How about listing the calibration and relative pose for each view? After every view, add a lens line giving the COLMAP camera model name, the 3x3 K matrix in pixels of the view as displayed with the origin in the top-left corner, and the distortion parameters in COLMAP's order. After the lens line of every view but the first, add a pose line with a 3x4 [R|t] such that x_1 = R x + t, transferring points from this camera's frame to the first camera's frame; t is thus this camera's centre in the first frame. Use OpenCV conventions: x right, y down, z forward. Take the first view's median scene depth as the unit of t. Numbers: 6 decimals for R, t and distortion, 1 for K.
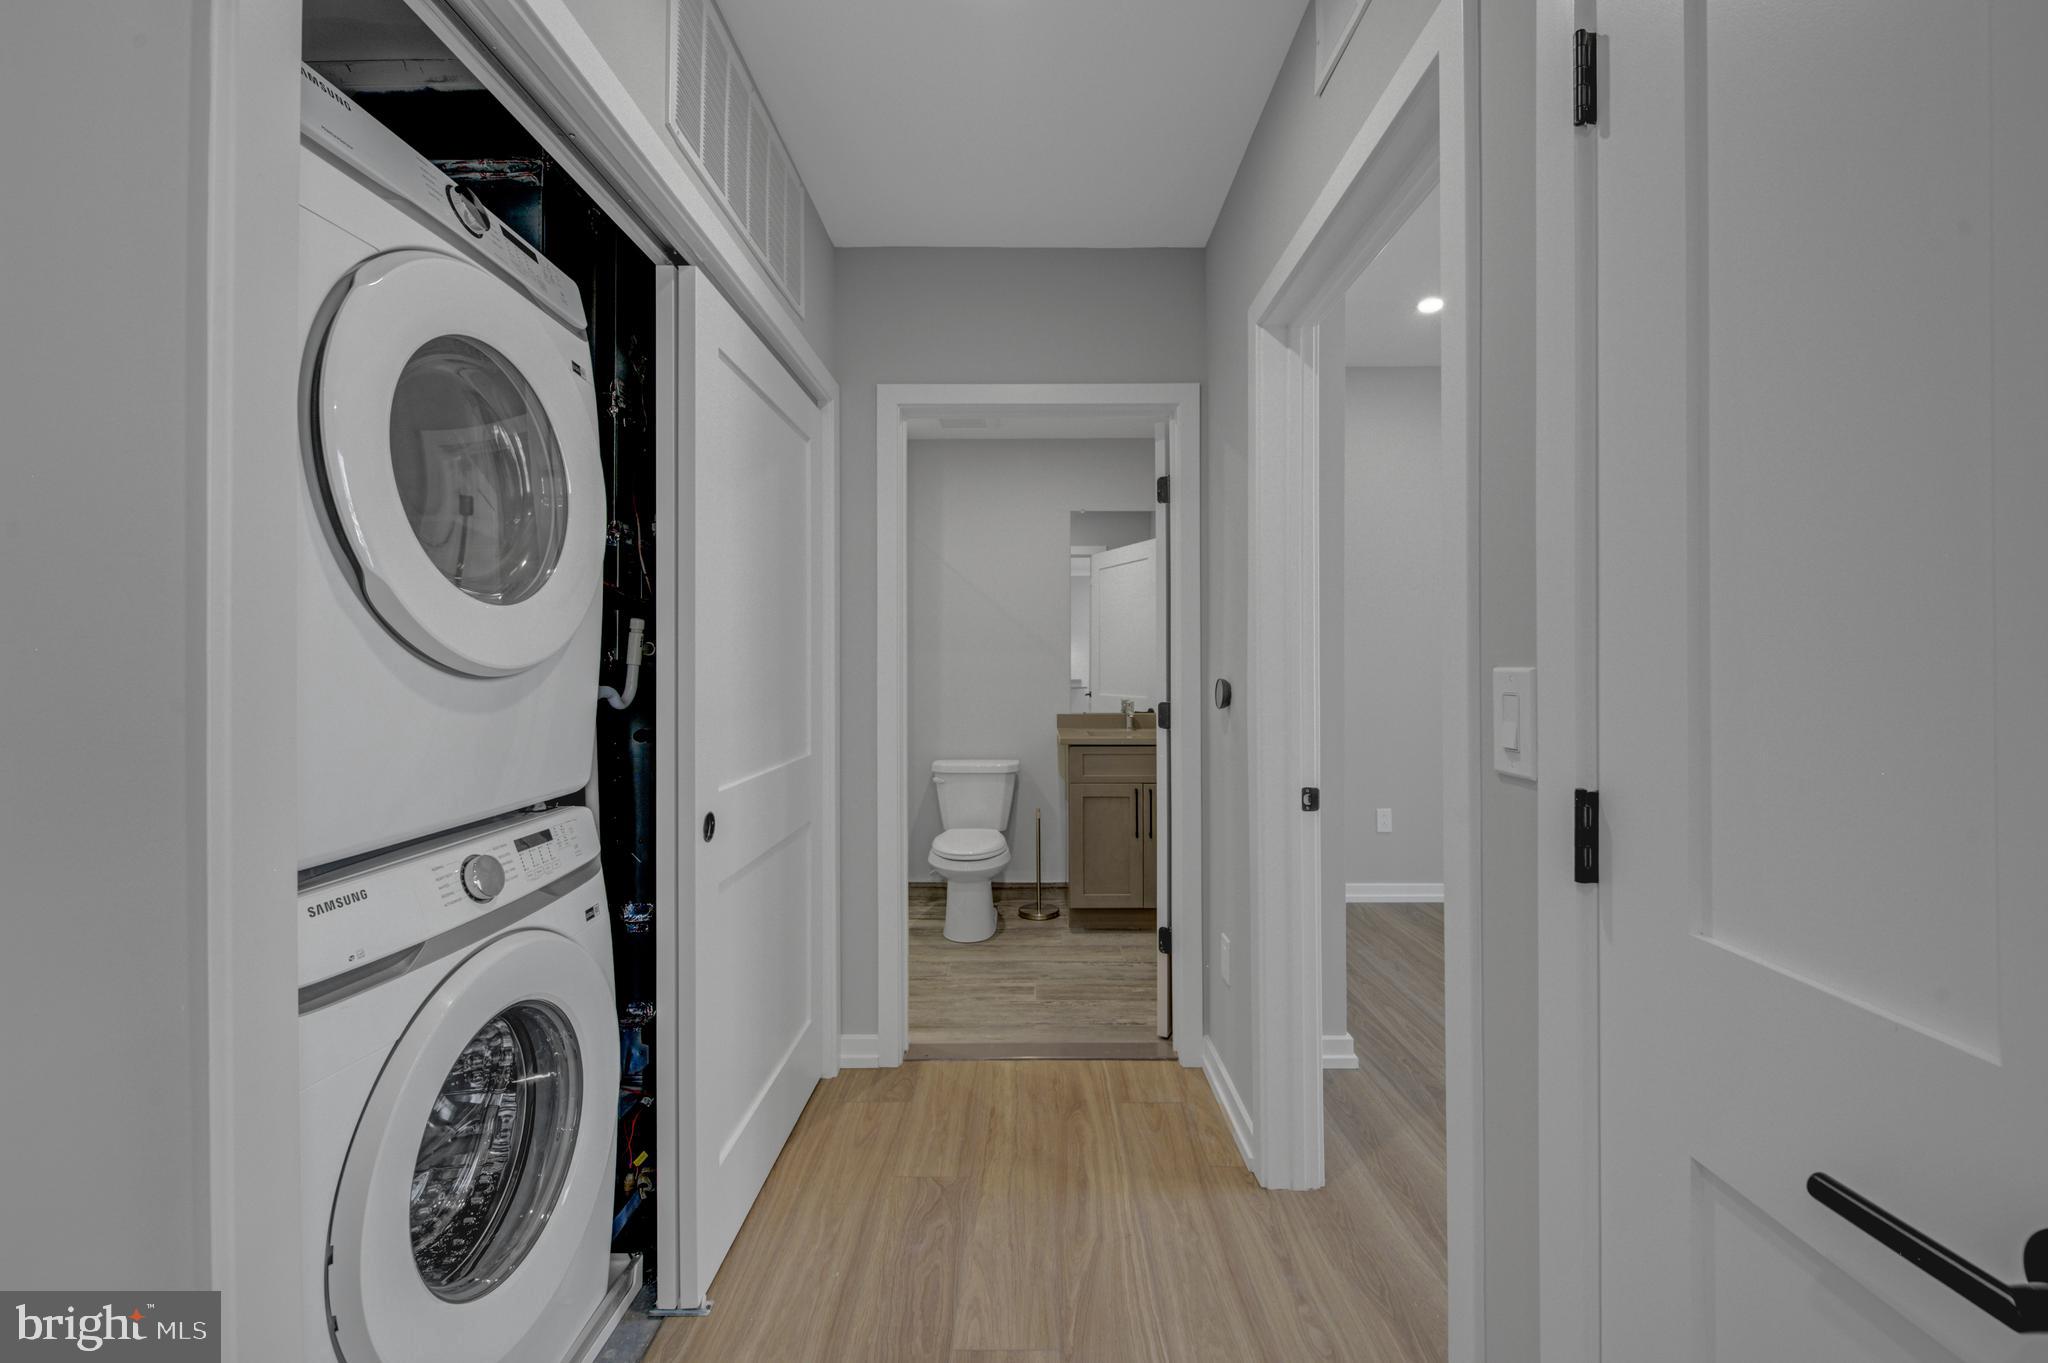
lens RADIAL K [[812.4, 0, 1028.8], [0, 812.4, 645.1], [0, 0, 1]] dist [0.001593, 0.000293]
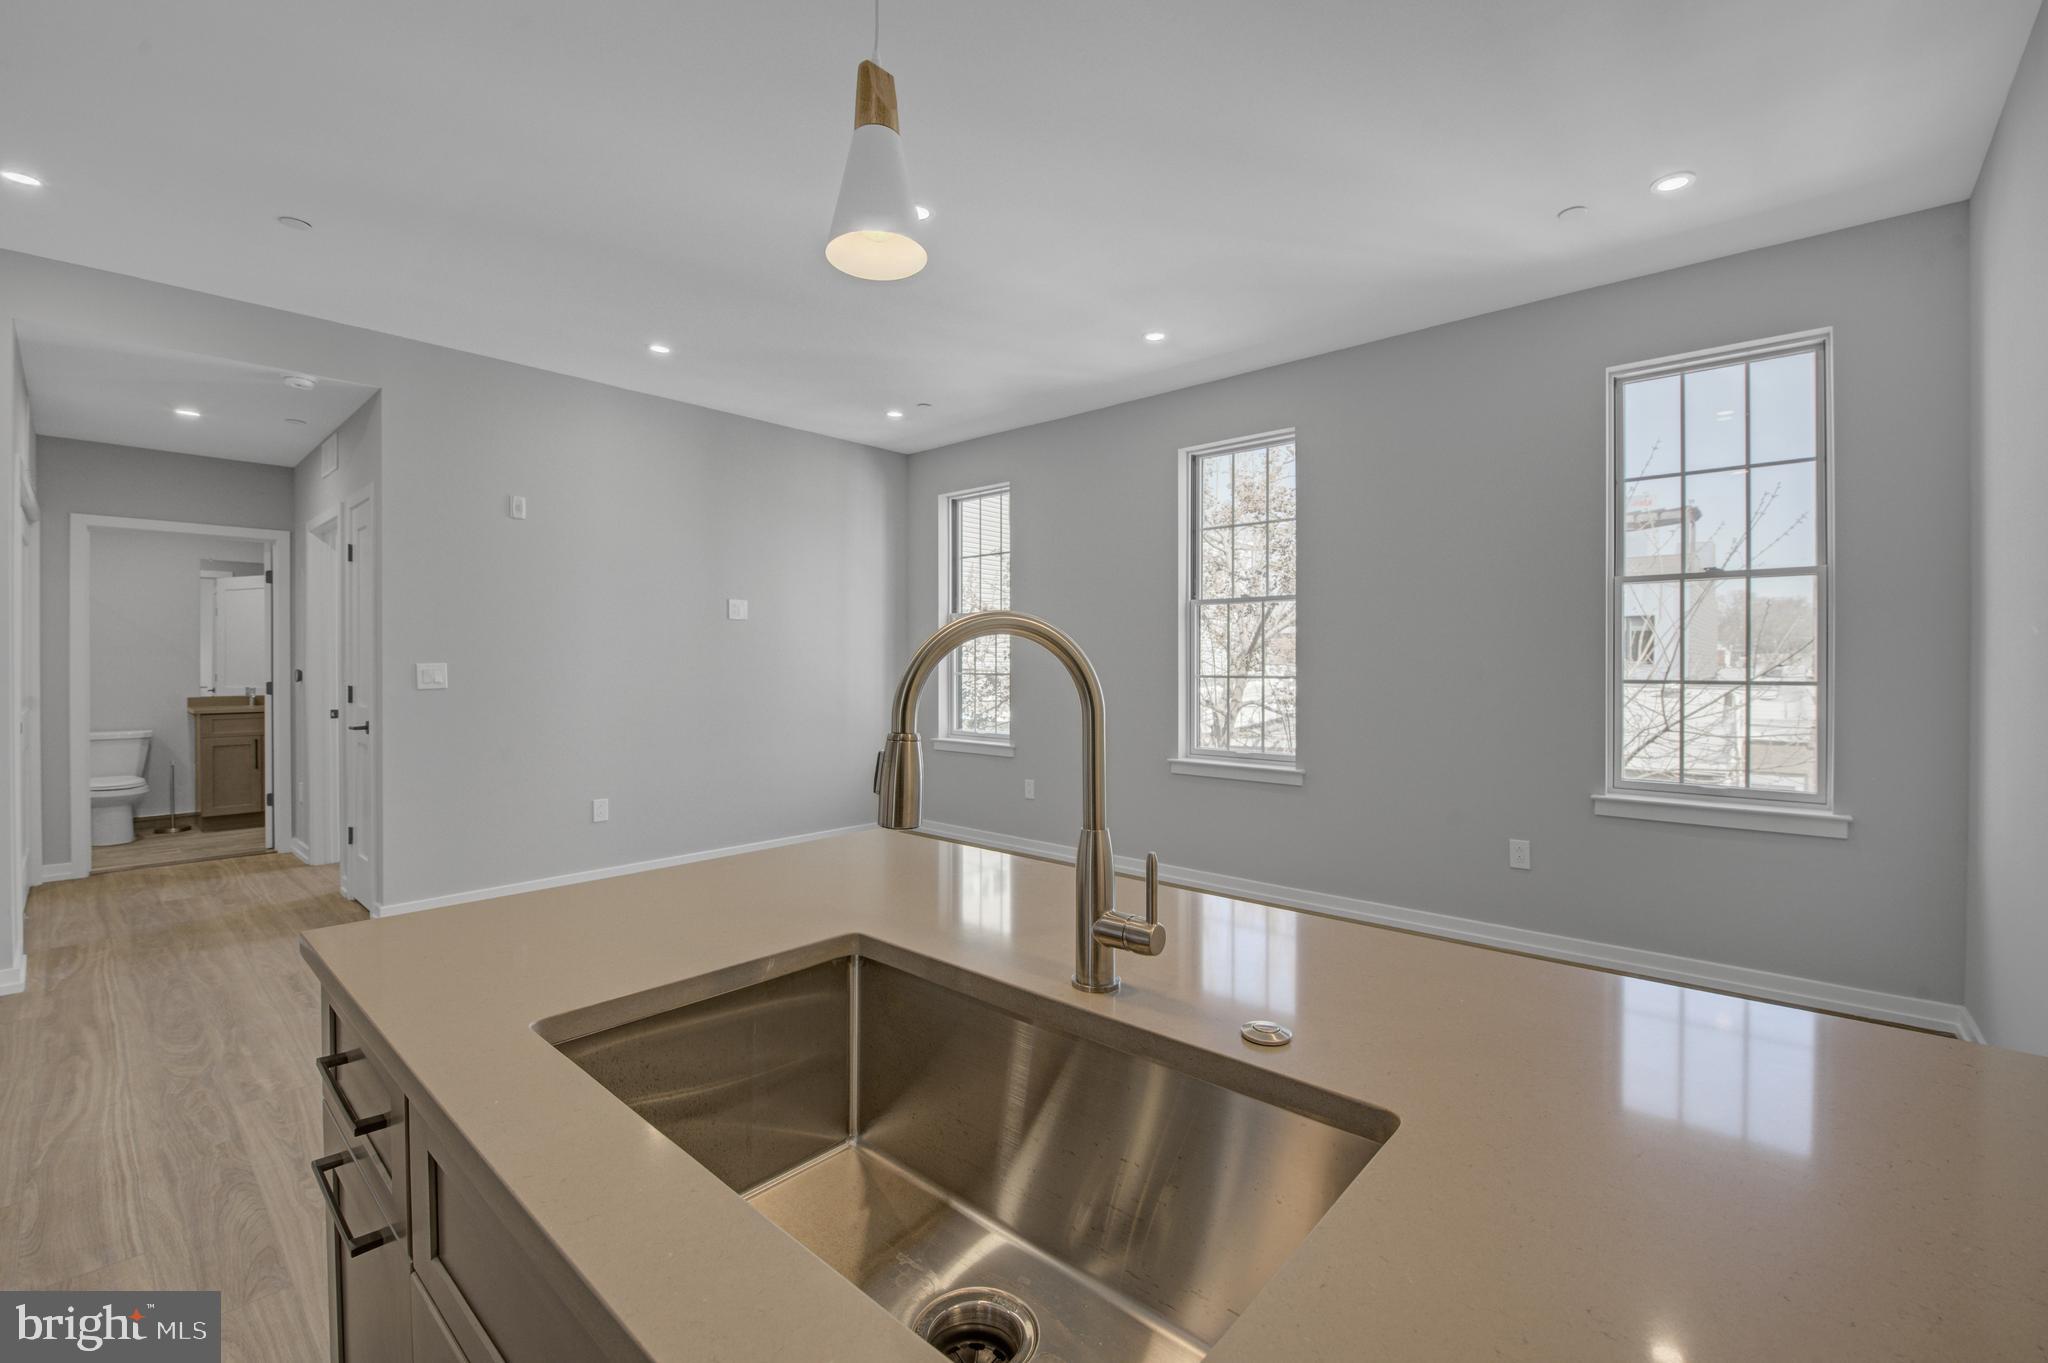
lens RADIAL K [[868.0, 0, 1061.8], [0, 868.0, 640.8], [0, 0, 1]] dist [-0.023964, -0.001009]
pose [[0.647482, 0.005814, 0.762058, -0.176309], [-0.011534, 0.999931, 0.002170, -0.061255], [-0.761993, -0.010195, 0.647505, -1.969427]]
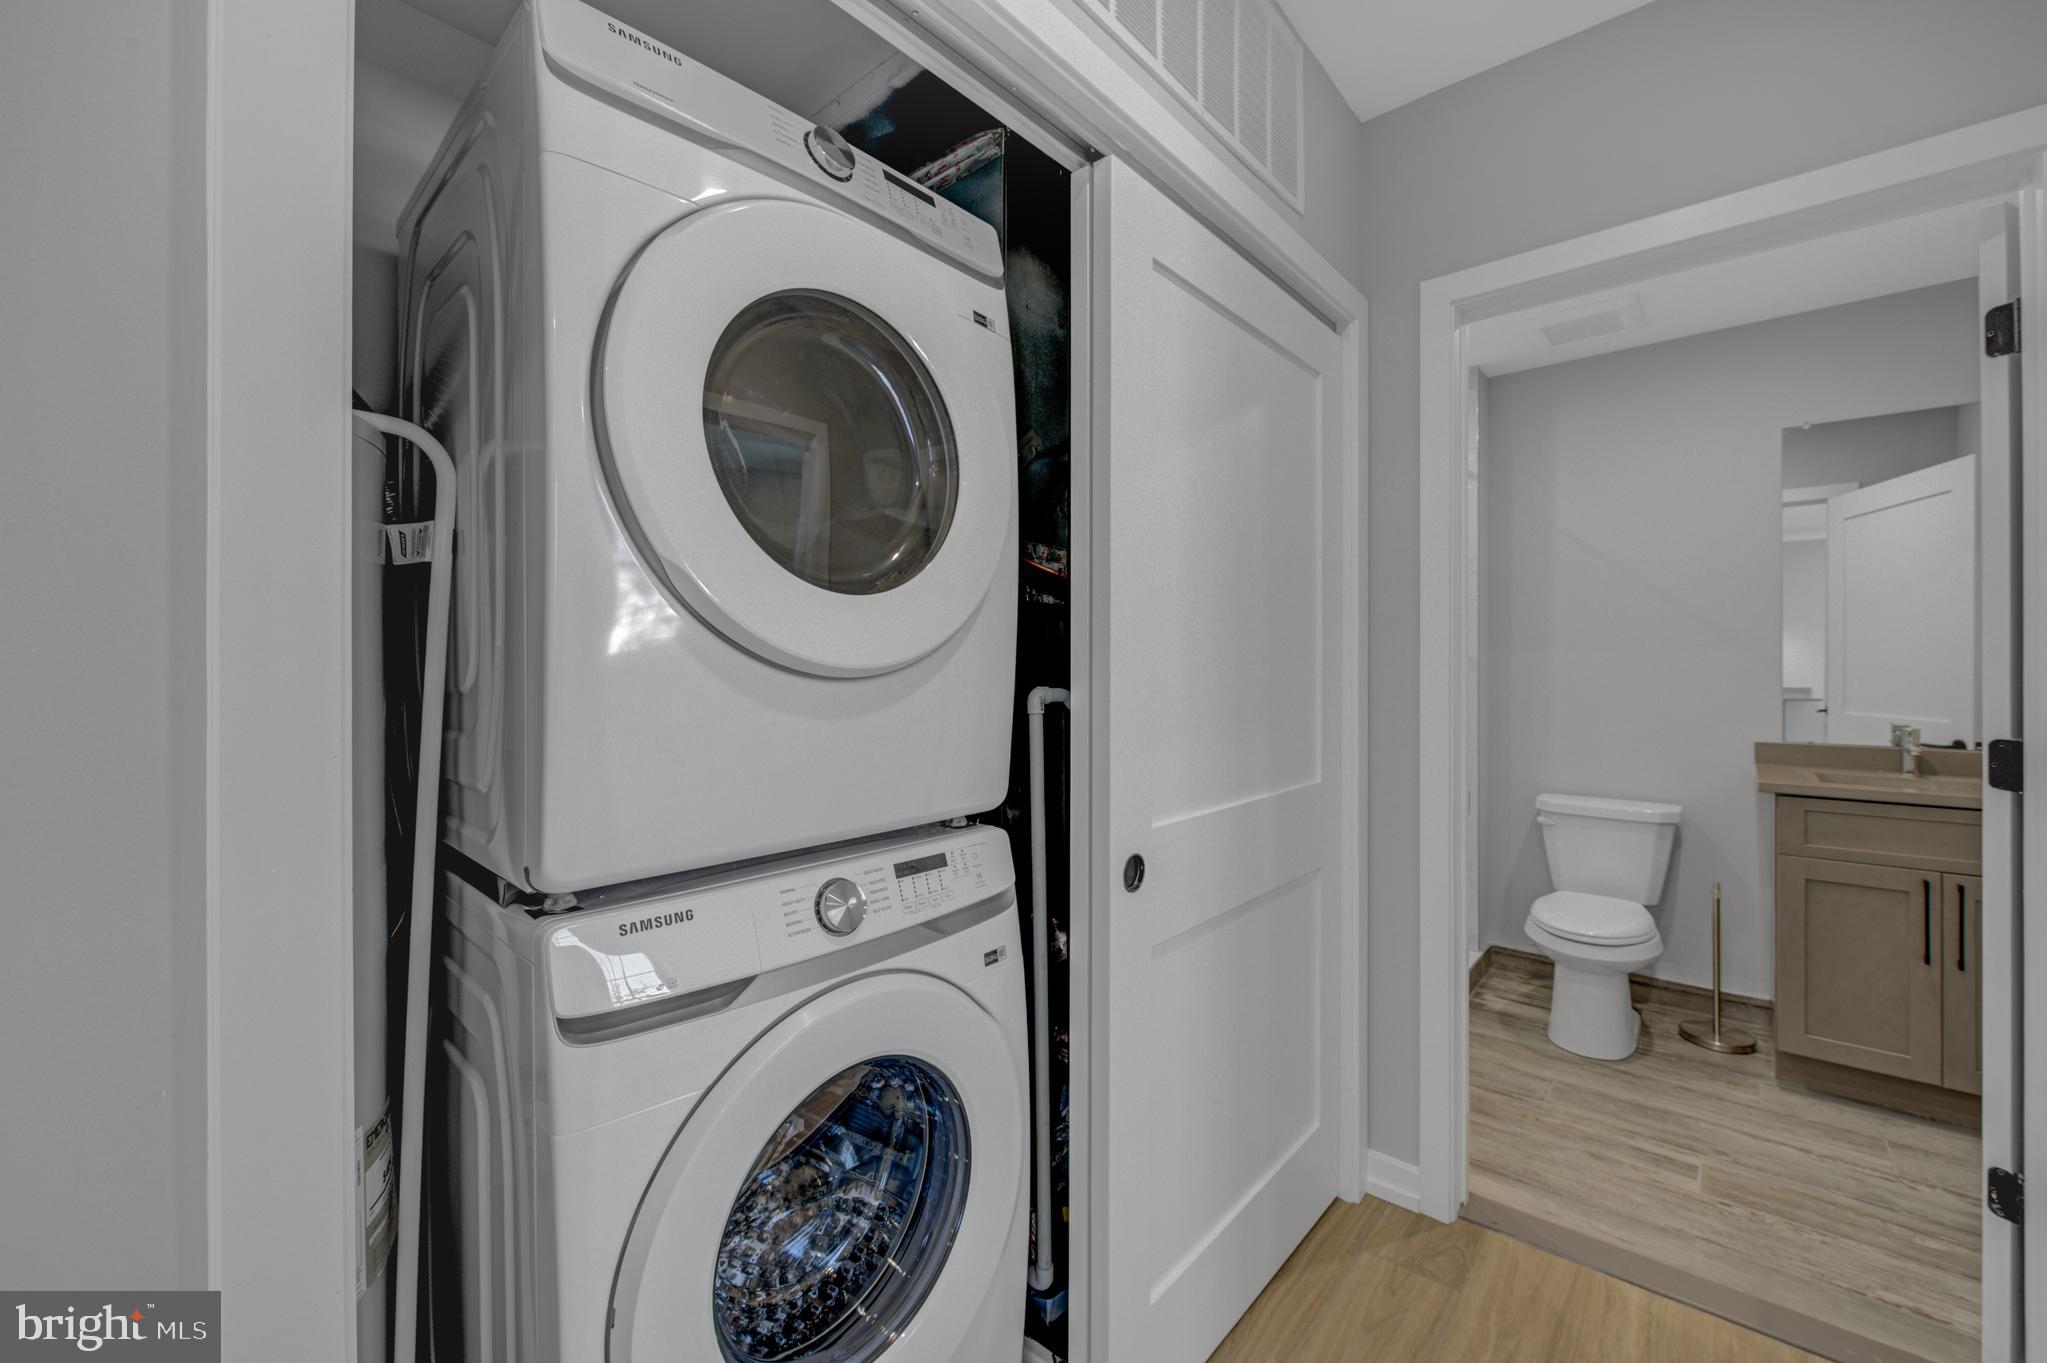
lens RADIAL K [[812.2, 0, 1022.1], [0, 812.2, 652.7], [0, 0, 1]] dist [-0.022177, -0.000440]
pose [[0.752340, -0.004362, -0.658761, 0.022259], [0.011313, 0.999916, 0.006299, 0.004851], [0.658678, -0.012192, 0.752326, 0.224115]]
